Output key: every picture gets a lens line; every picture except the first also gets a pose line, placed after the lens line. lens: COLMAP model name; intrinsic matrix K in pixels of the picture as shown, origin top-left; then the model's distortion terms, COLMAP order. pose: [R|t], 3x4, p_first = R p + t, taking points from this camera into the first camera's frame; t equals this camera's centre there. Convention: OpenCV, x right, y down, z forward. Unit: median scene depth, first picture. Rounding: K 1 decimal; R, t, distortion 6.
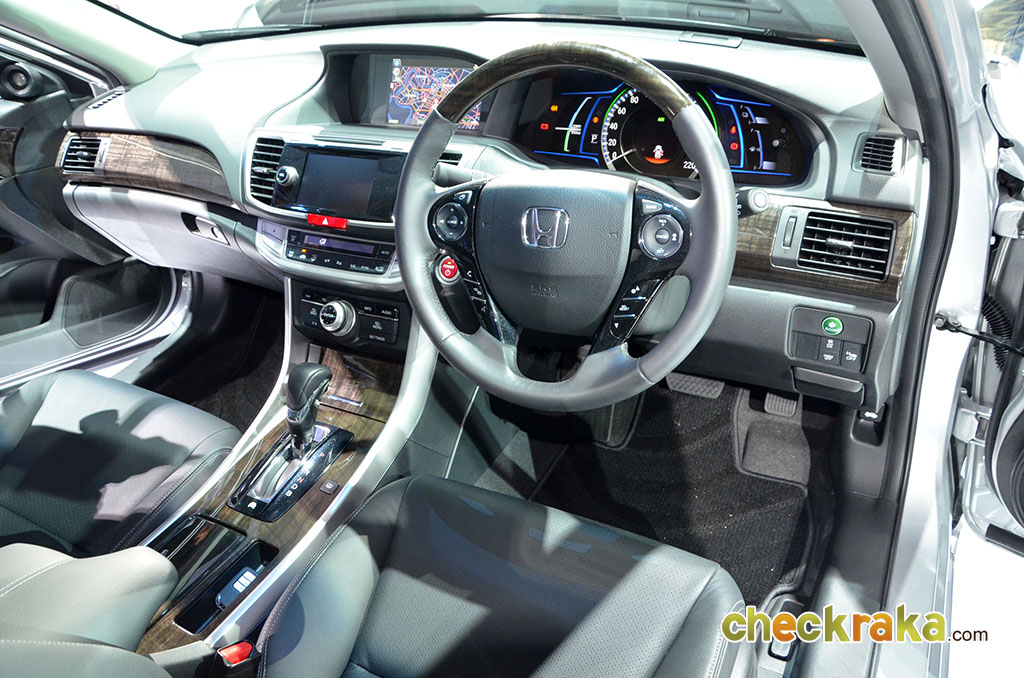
lens RADIAL K [[803.3, 0, 512.0], [0, 803.3, 339.0], [0, 0, 1]] dist [-0.184289, 0.170243]
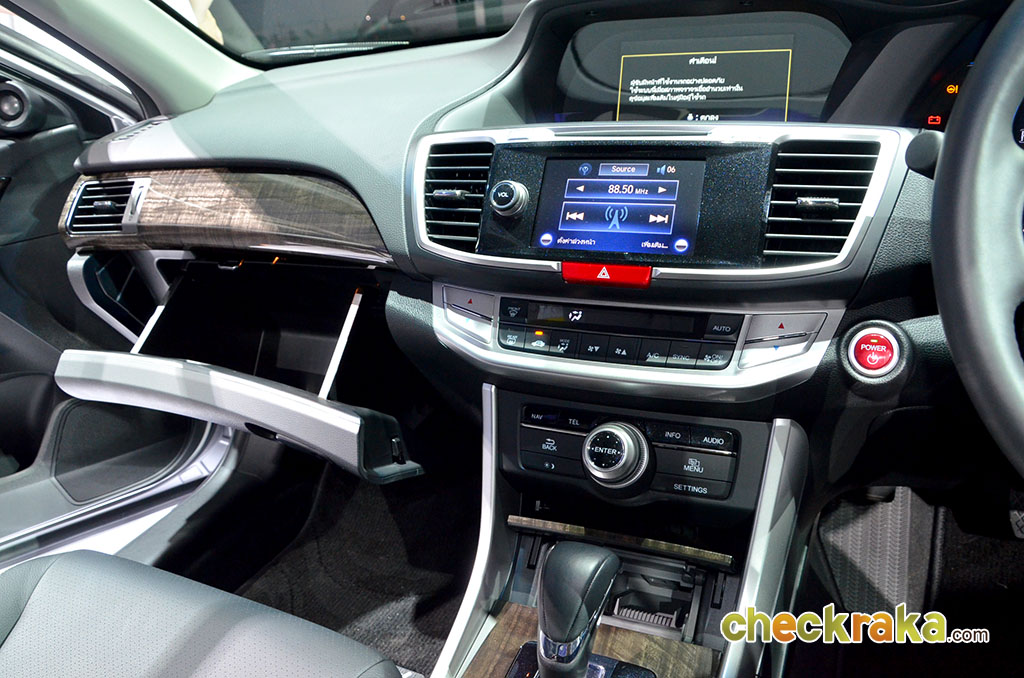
lens RADIAL K [[803.3, 0, 512.0], [0, 803.3, 339.0], [0, 0, 1]] dist [-0.184289, 0.170243]
pose [[0.998821, -0.028469, 0.039319, -0.249985], [0.034217, 0.987436, -0.154268, -0.018590], [-0.034433, 0.155431, 0.987246, 0.373494]]
